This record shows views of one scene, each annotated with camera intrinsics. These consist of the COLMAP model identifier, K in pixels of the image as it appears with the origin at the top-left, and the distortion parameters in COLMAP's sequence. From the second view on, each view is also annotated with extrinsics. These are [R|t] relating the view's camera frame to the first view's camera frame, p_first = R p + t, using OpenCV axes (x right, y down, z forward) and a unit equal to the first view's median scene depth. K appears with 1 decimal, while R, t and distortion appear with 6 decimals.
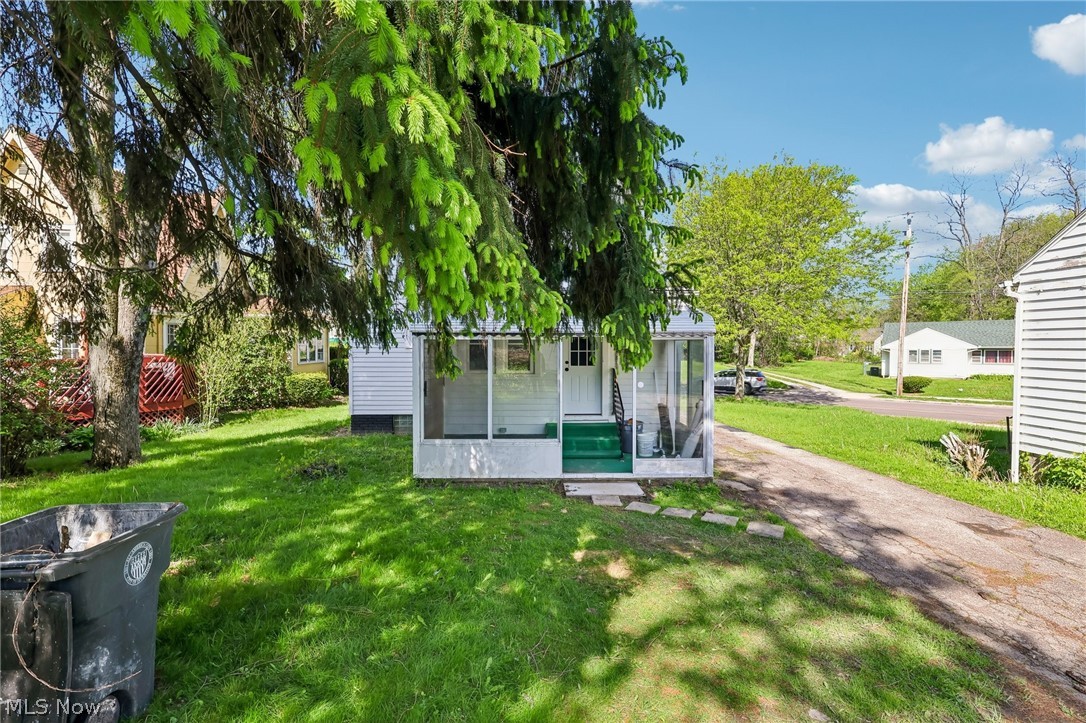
lens RADIAL K [[499.5, 0, 540.3], [0, 499.5, 358.9], [0, 0, 1]] dist [-0.001337, -0.000086]
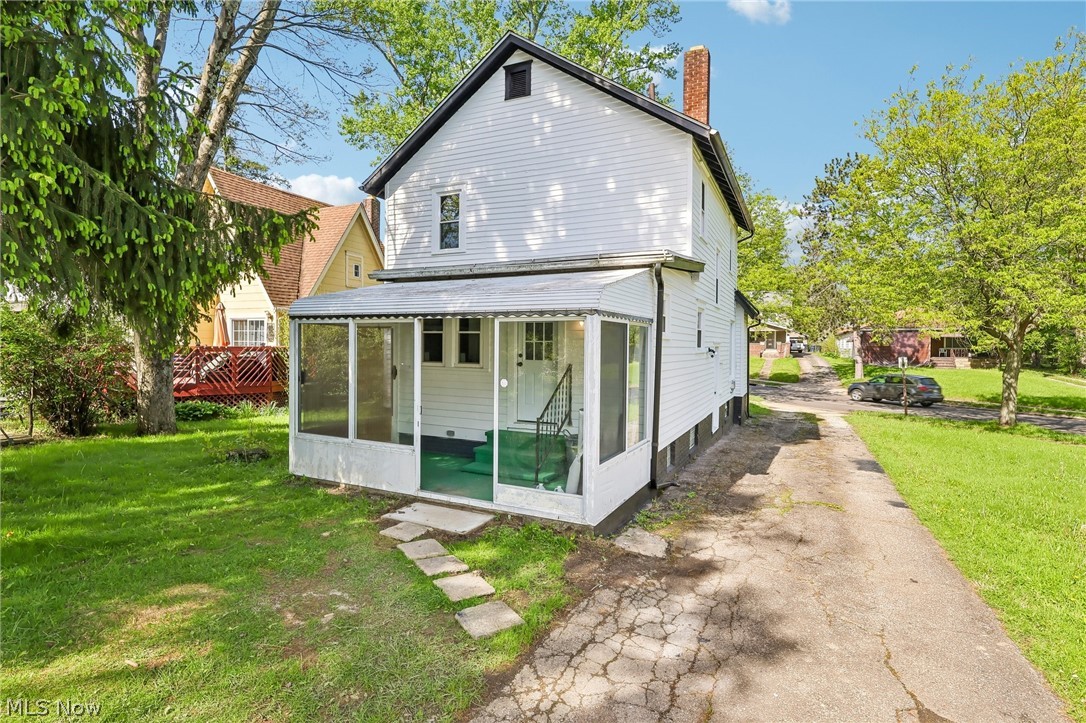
lens RADIAL K [[528.5, 0, 543.7], [0, 528.5, 357.6], [0, 0, 1]] dist [0.000739, -0.000038]
pose [[0.881831, 0.017058, -0.471257, 0.616688], [-0.022256, 0.999737, -0.005460, 0.017027], [0.471041, 0.015303, 0.881979, 0.342710]]
